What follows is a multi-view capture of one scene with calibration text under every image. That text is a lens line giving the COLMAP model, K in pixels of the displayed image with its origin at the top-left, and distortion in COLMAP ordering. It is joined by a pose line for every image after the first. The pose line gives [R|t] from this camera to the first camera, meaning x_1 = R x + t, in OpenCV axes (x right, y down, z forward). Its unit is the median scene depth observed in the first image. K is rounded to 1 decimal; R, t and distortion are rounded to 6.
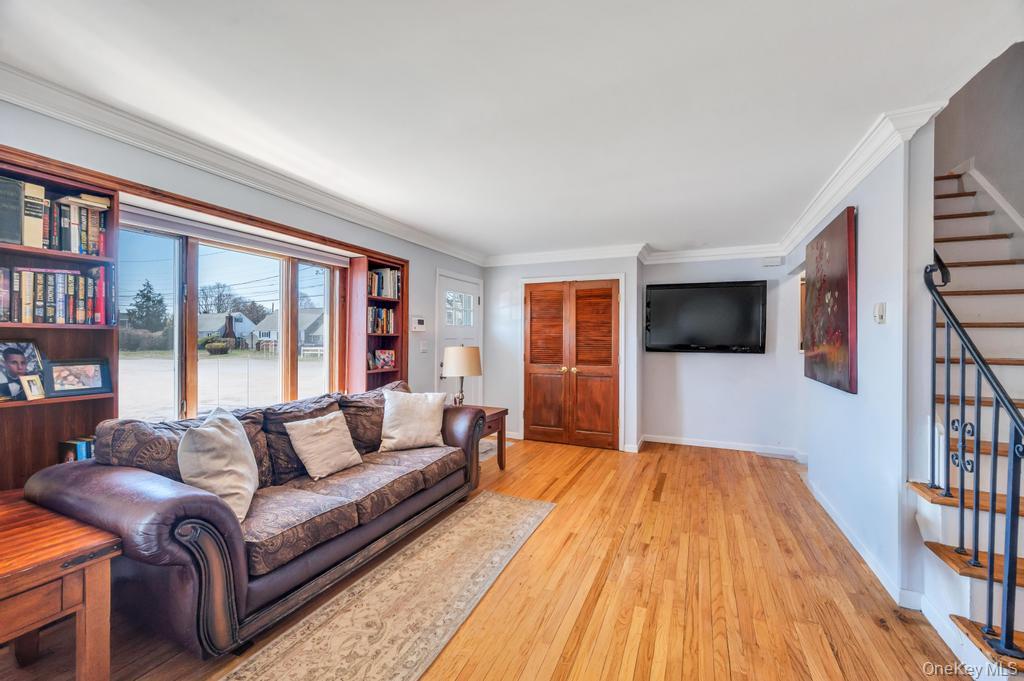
lens RADIAL K [[411.4, 0, 513.4], [0, 411.4, 335.4], [0, 0, 1]] dist [0.001805, 0.000086]
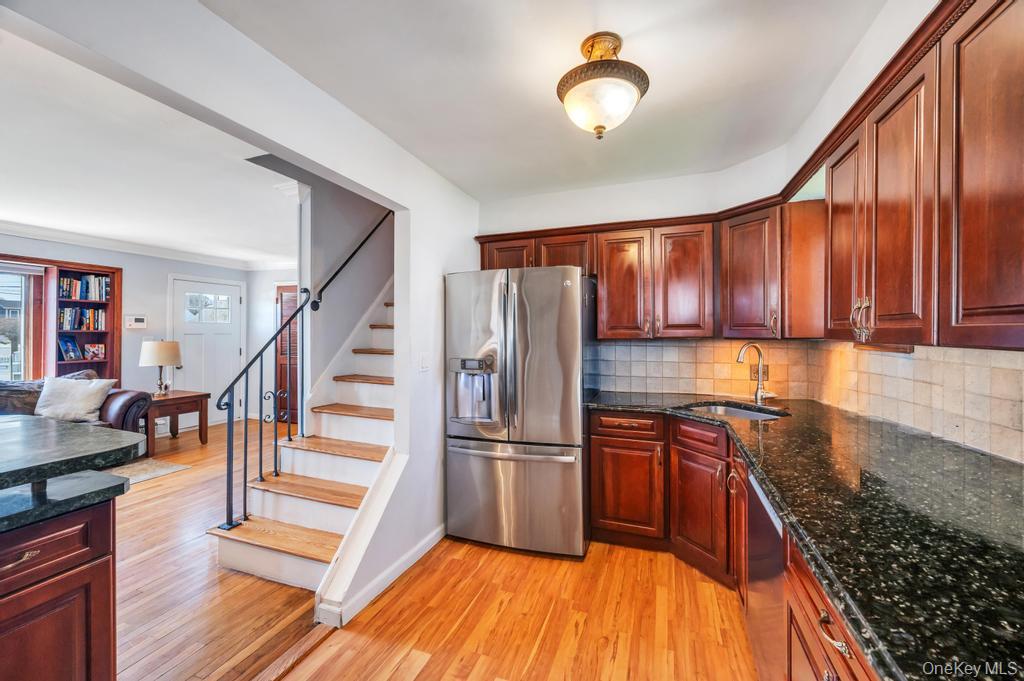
lens RADIAL K [[411.4, 0, 512.4], [0, 411.4, 331.4], [0, 0, 1]] dist [0.001805, 0.000086]
pose [[0.998135, 0.000880, 0.061033, 0.812157], [-0.001581, 0.999933, 0.011432, -0.016524], [-0.061019, -0.011507, 0.998070, -0.257307]]
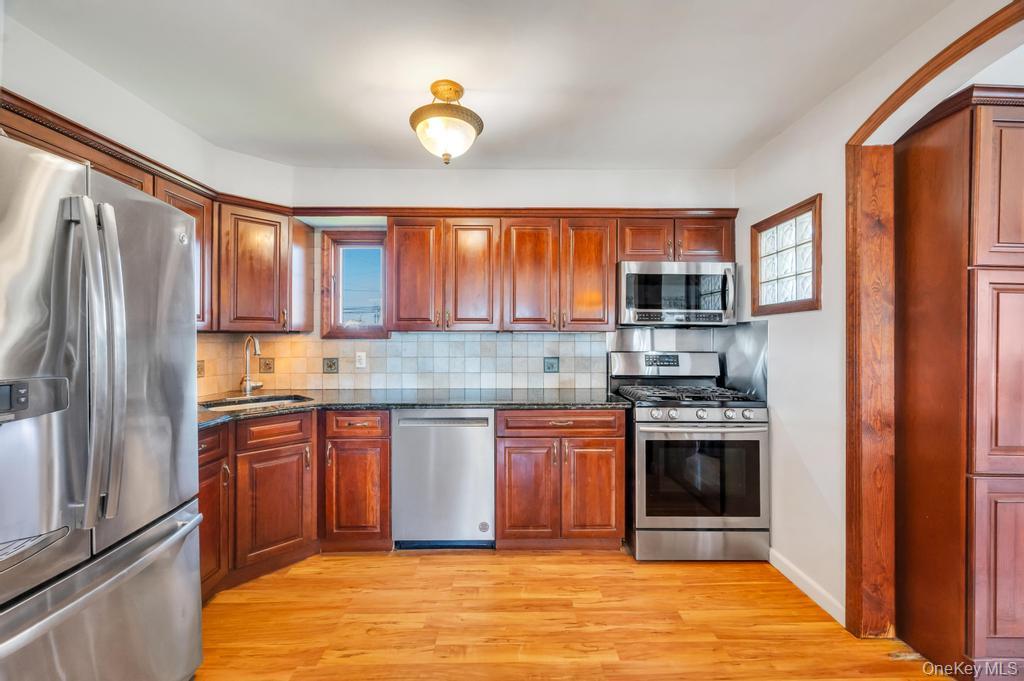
lens RADIAL K [[411.4, 0, 519.7], [0, 411.4, 334.1], [0, 0, 1]] dist [0.001805, 0.000086]
pose [[-0.419024, 0.007211, 0.907946, 0.470559], [-0.009849, 0.999874, -0.012486, 0.007244], [-0.907922, -0.014175, -0.418900, 0.219836]]
